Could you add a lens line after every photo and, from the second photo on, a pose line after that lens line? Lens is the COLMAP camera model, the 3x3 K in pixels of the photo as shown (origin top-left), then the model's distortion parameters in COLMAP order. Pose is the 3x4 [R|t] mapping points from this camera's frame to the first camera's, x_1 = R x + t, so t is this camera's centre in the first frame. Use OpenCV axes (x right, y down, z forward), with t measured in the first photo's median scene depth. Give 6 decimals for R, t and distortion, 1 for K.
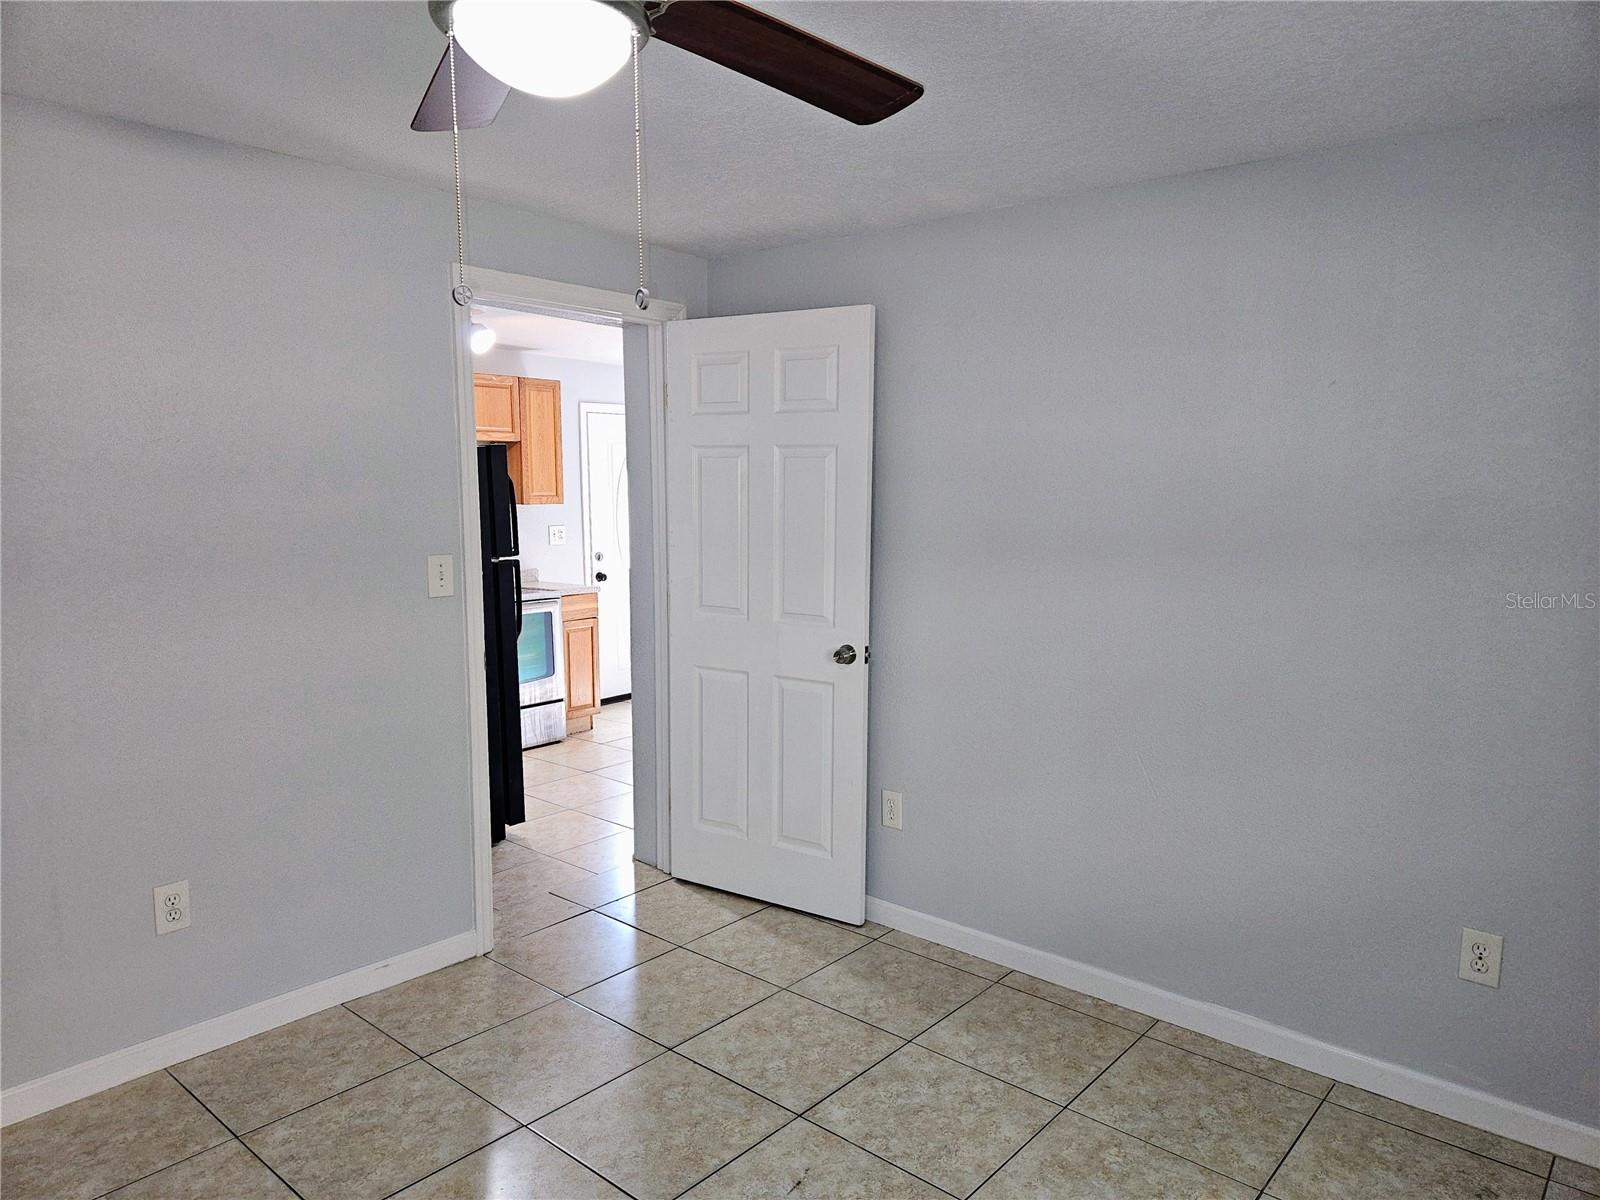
lens RADIAL K [[1094.0, 0, 791.3], [0, 1094.0, 606.6], [0, 0, 1]] dist [0.084292, -0.068994]
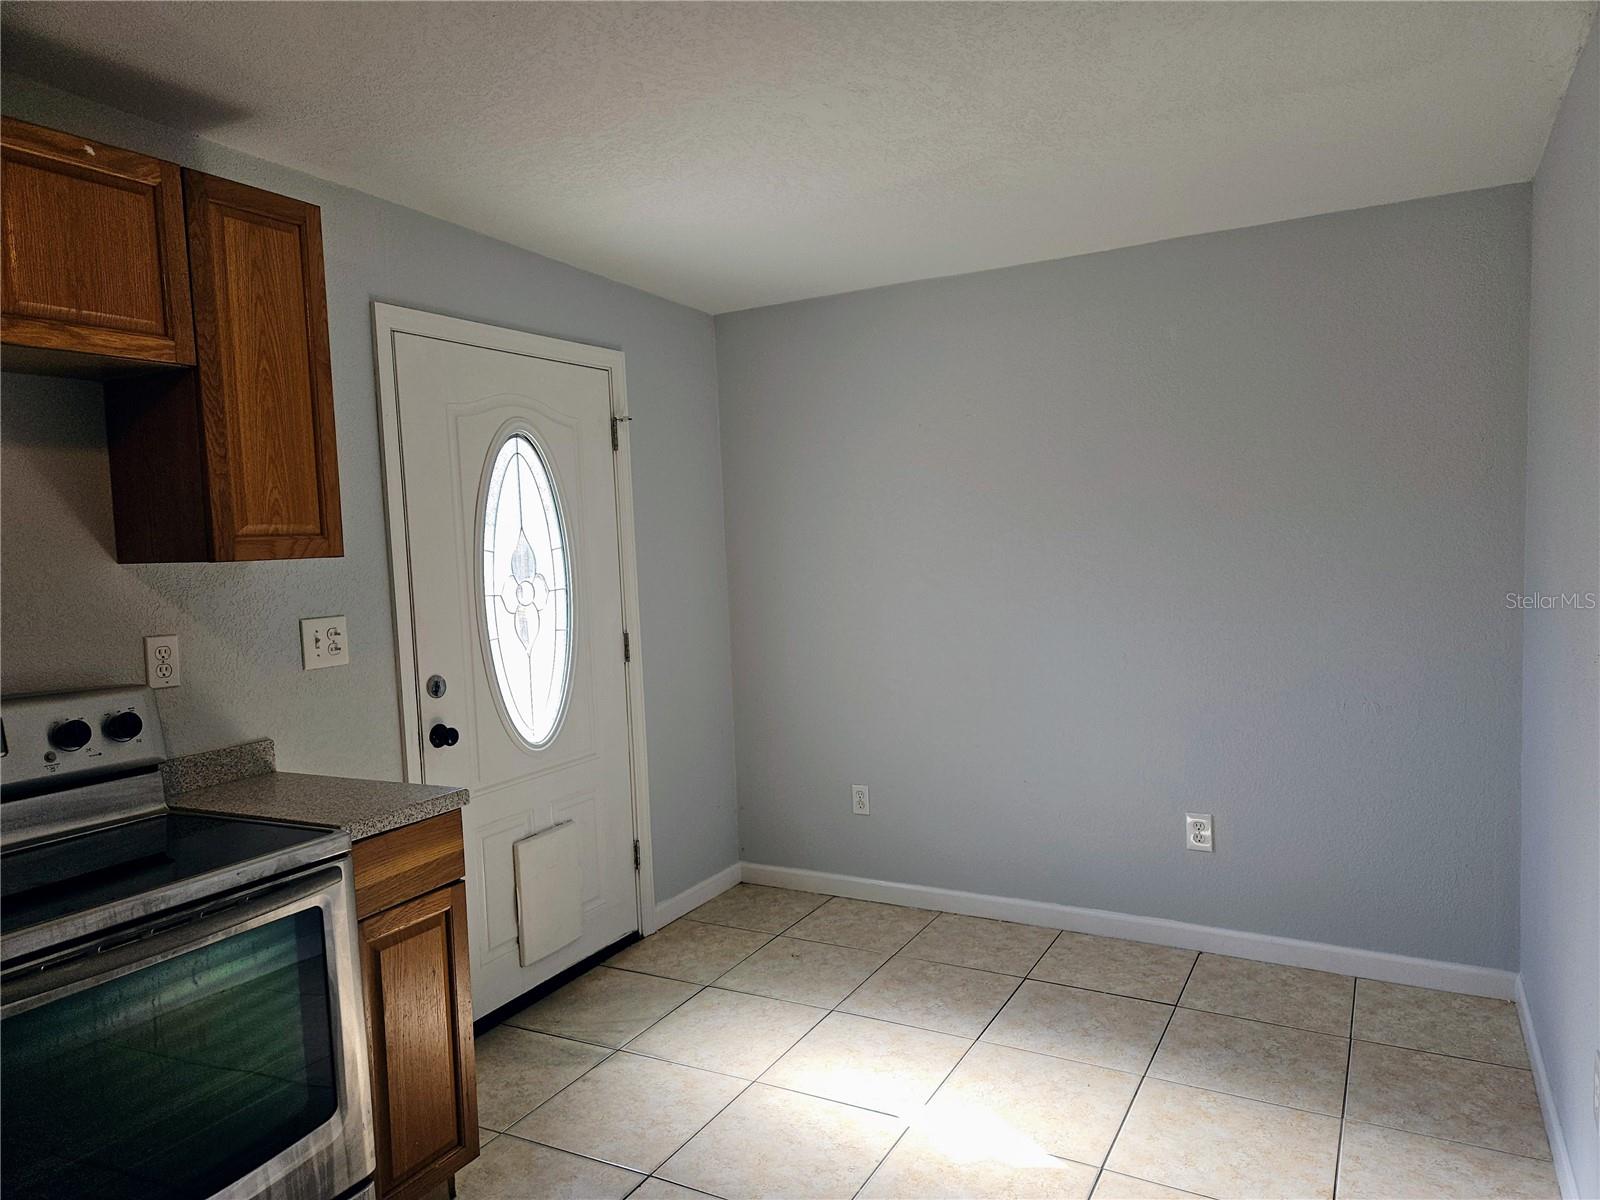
lens RADIAL K [[1094.0, 0, 791.3], [0, 1094.0, 606.6], [0, 0, 1]] dist [0.084292, -0.068994]
pose [[0.978769, -0.049636, 0.198866, -0.146466], [0.060902, 0.996843, -0.050935, -0.053725], [-0.195710, 0.061965, 0.978702, 0.662128]]
